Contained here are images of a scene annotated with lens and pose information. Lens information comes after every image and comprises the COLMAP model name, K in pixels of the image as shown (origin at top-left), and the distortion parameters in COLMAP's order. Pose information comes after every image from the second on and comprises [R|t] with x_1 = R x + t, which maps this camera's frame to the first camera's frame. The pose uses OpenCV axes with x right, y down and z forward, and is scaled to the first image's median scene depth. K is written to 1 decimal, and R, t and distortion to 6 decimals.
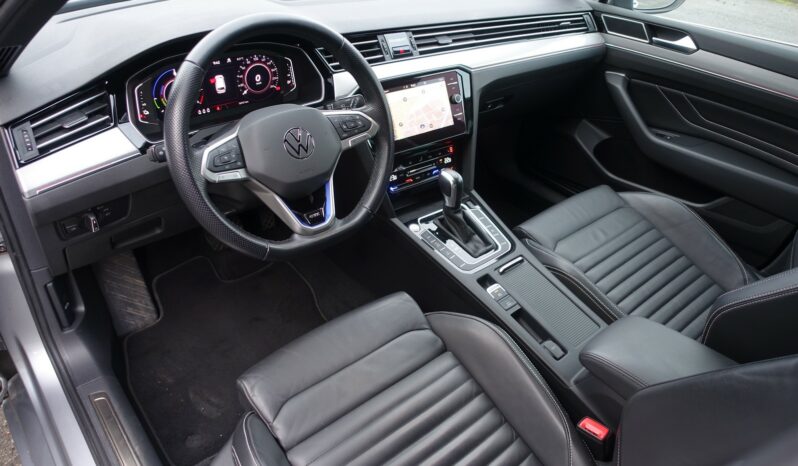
lens RADIAL K [[545.3, 0, 395.7], [0, 545.3, 231.5], [0, 0, 1]] dist [-0.018262, 0.004828]
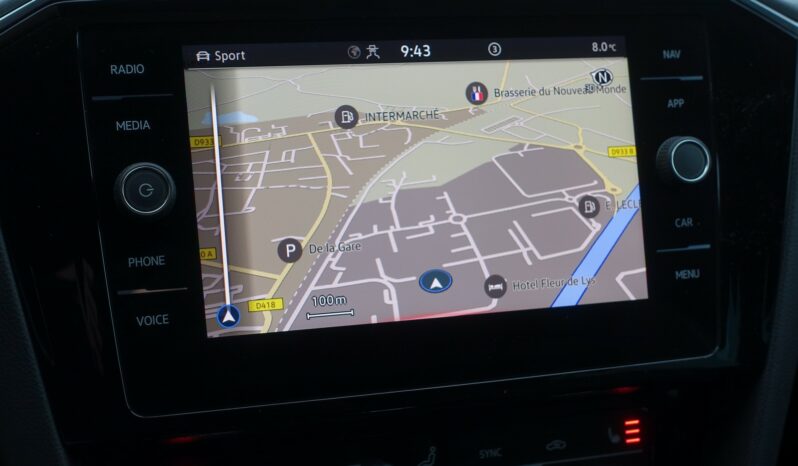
lens RADIAL K [[1131.4, 0, 399.3], [0, 1131.4, 233.9], [0, 0, 1]] dist [-0.031645, 0.000000]
pose [[0.934983, 0.135751, -0.327687, 0.176376], [-0.202700, 0.962636, -0.179568, -0.160281], [0.291067, 0.234315, 0.927565, 0.751838]]
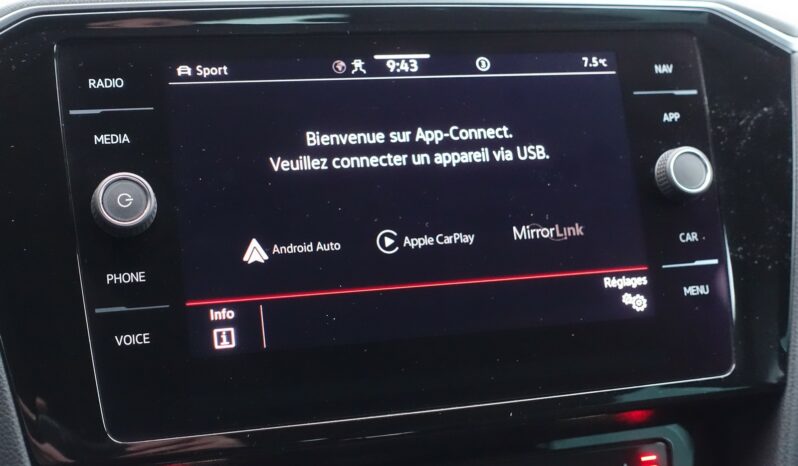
lens RADIAL K [[1131.4, 0, 400.5], [0, 1131.4, 231.0], [0, 0, 1]] dist [-0.031645, 0.000000]
pose [[0.938848, 0.053411, -0.340163, 0.177628], [-0.167943, 0.933454, -0.316953, -0.116244], [0.300598, 0.354699, 0.885342, 0.784192]]
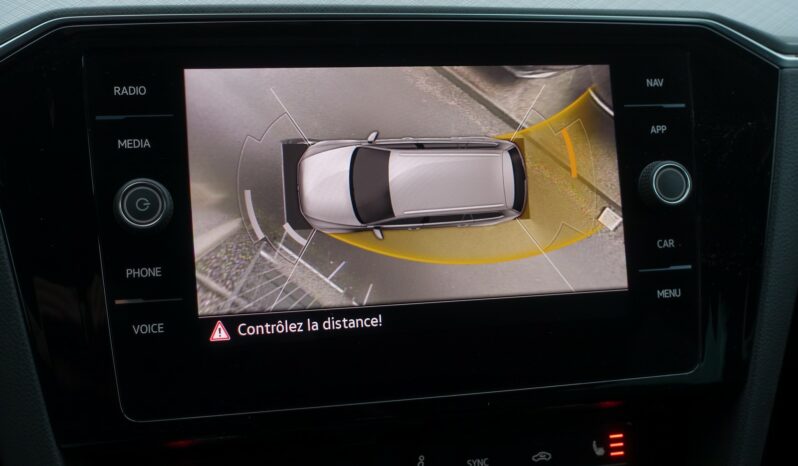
lens RADIAL K [[987.7, 0, 398.0], [0, 987.7, 234.2], [0, 0, 1]] dist [-0.011159, 0.000000]
pose [[0.917209, 0.135108, -0.374797, 0.185114], [-0.222318, 0.954224, -0.200078, -0.165554], [0.330608, 0.266838, 0.905260, 0.792497]]
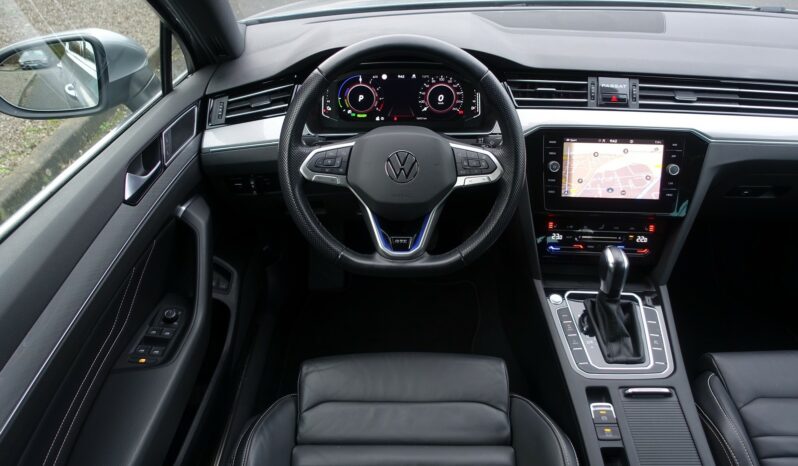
lens RADIAL K [[545.3, 0, 394.9], [0, 545.3, 231.6], [0, 0, 1]] dist [-0.018262, 0.004828]
pose [[0.759063, 0.316978, -0.568638, 0.334639], [-0.333295, 0.939523, 0.078813, -0.101650], [0.559230, 0.129701, 0.818804, 0.160448]]
